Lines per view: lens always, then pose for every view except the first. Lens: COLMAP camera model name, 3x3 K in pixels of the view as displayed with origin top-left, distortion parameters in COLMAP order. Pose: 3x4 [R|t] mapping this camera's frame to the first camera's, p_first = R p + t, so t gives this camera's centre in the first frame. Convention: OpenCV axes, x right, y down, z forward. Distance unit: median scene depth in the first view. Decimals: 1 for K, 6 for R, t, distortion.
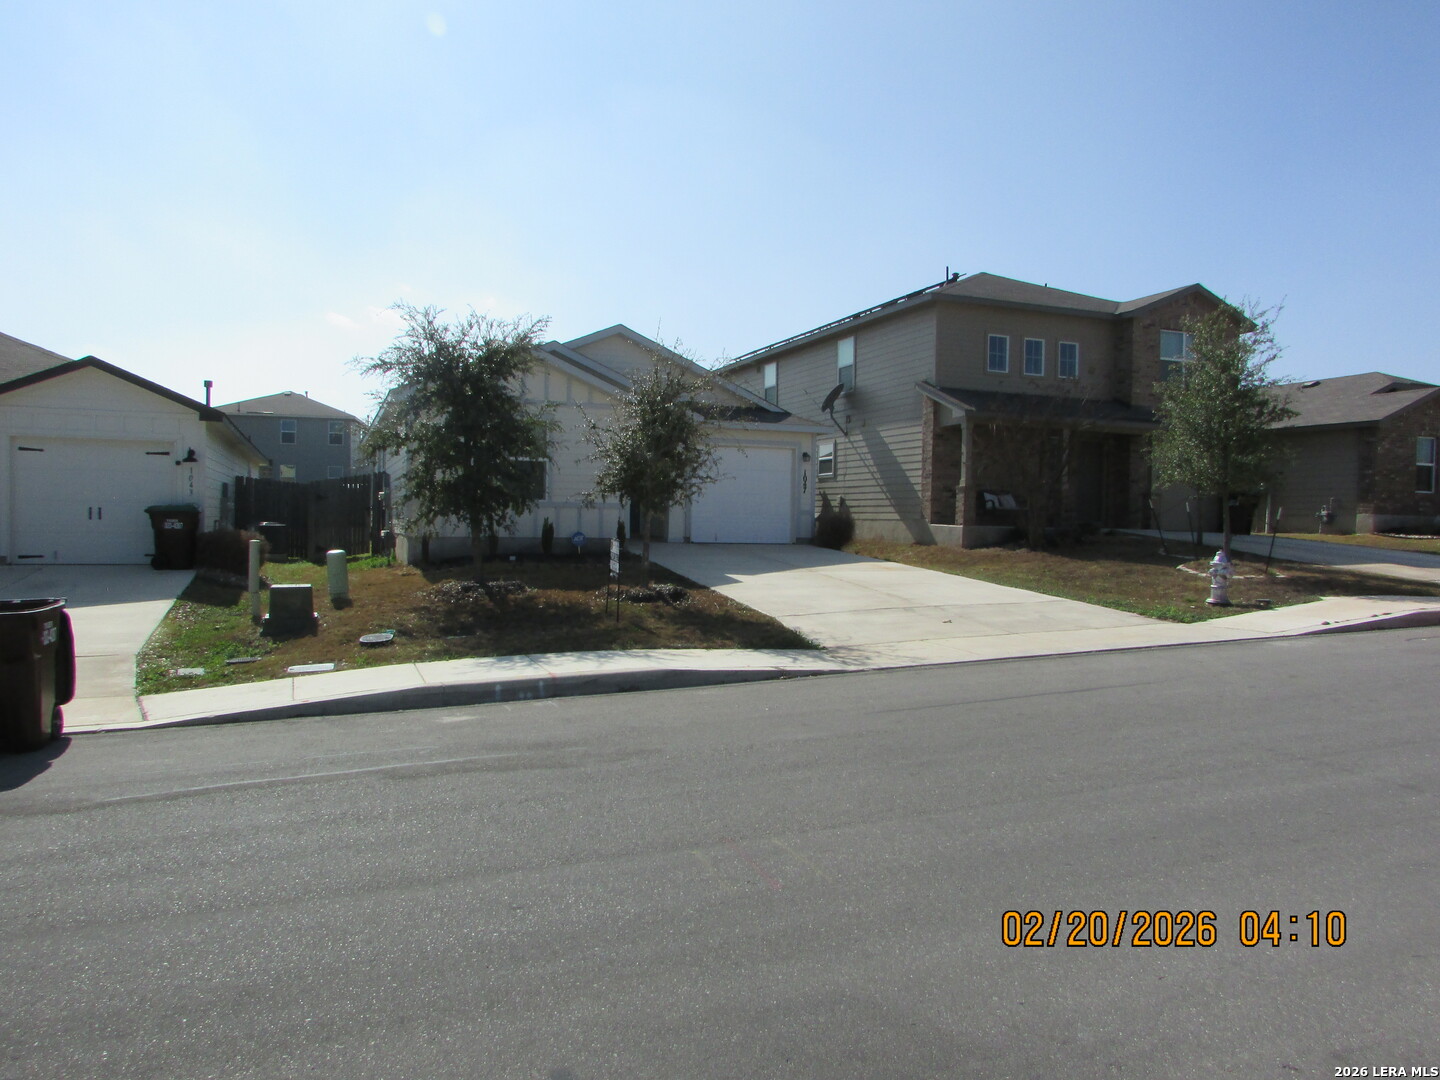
lens RADIAL K [[1015.2, 0, 728.5], [0, 1015.2, 541.2], [0, 0, 1]] dist [-0.035504, 0.013906]
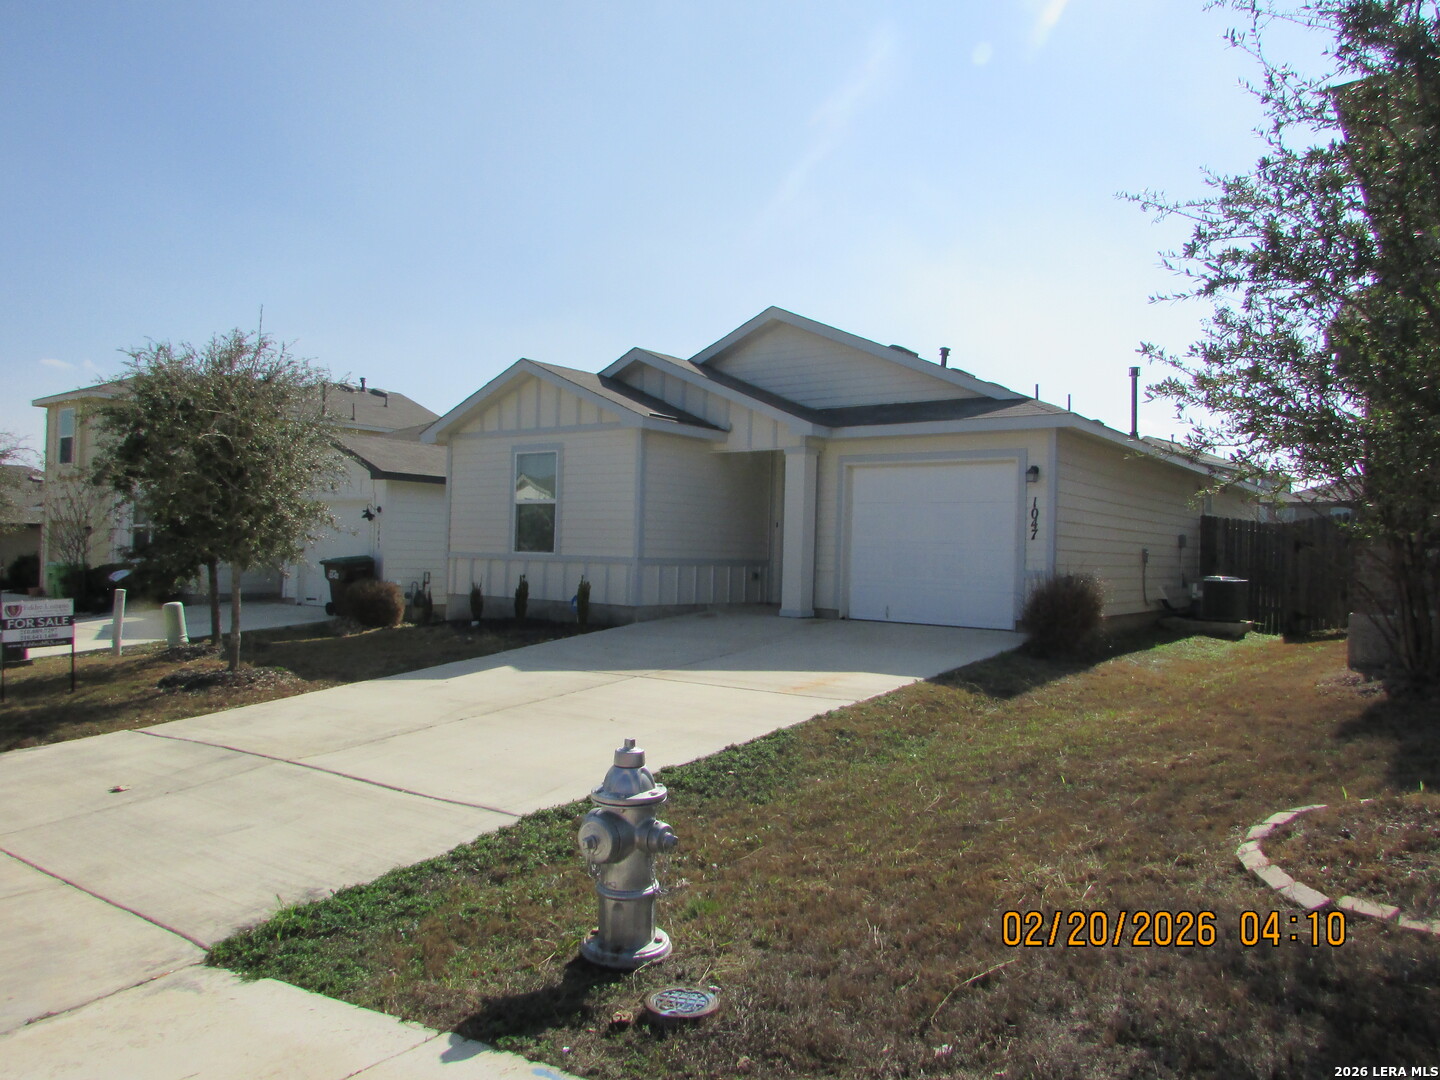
lens RADIAL K [[1015.2, 0, 723.4], [0, 1015.2, 542.2], [0, 0, 1]] dist [-0.035504, 0.013906]
pose [[0.514950, -0.011362, -0.857145, 0.433716], [-0.035455, 0.998774, -0.034539, -0.020131], [0.856486, 0.048176, 0.513916, 0.542282]]
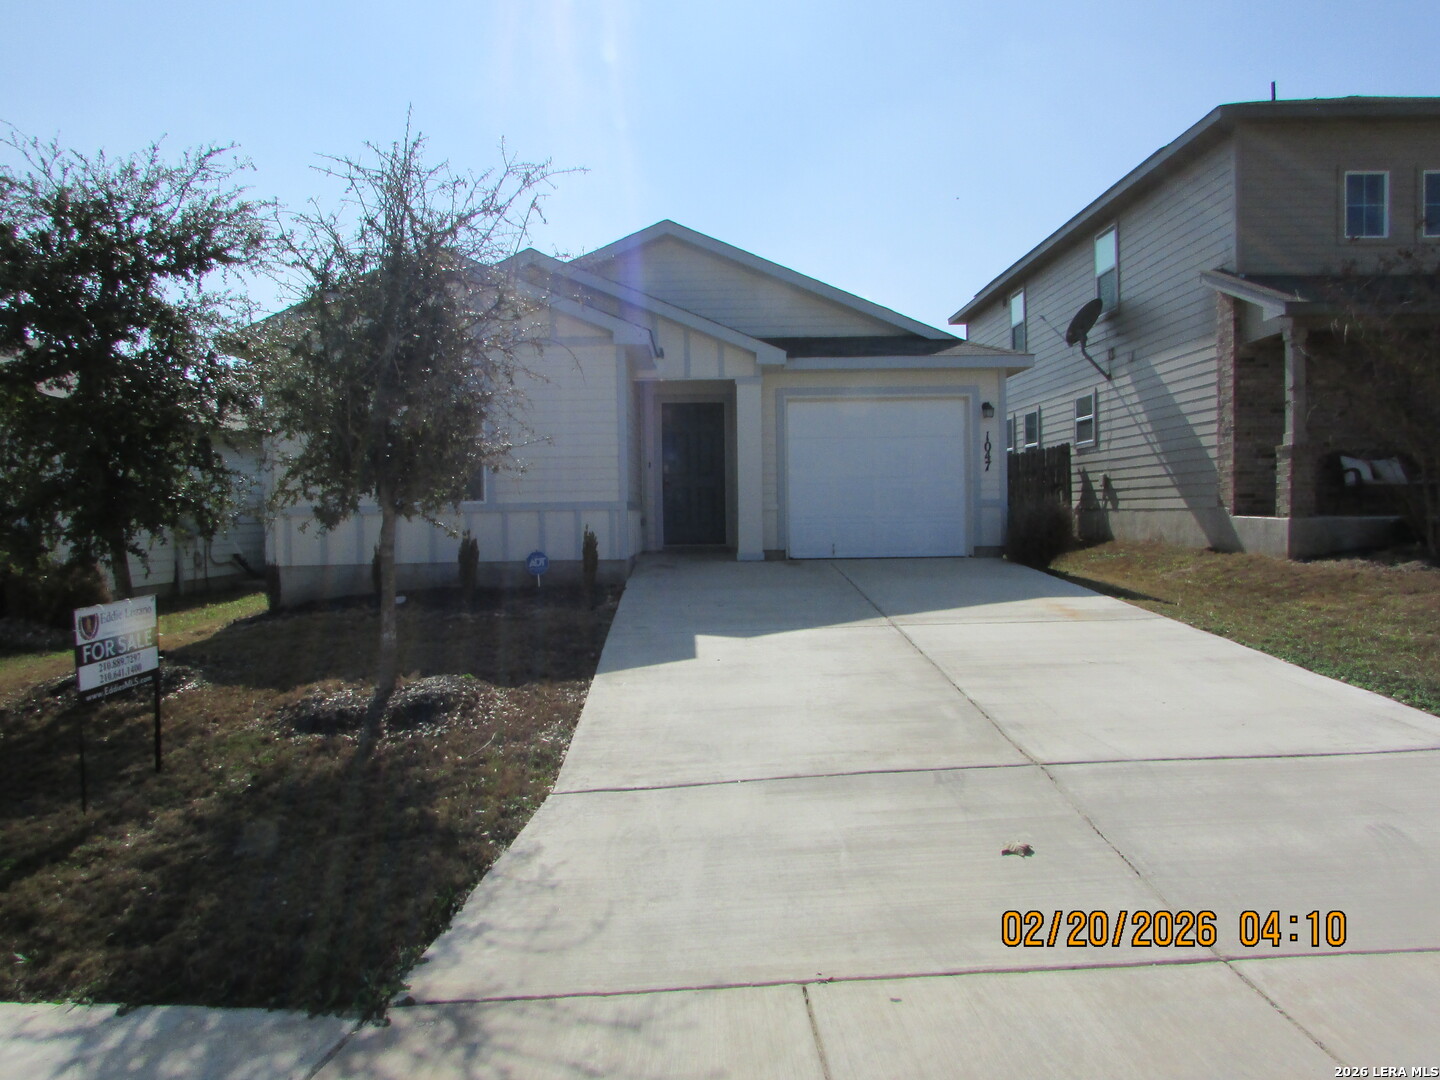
lens RADIAL K [[1015.2, 0, 715.8], [0, 1015.2, 540.2], [0, 0, 1]] dist [-0.035504, 0.013906]
pose [[0.931811, -0.021571, -0.362301, 0.132999], [0.023624, 0.999720, 0.001238, -0.010817], [0.362173, -0.009712, 0.932060, 0.366589]]
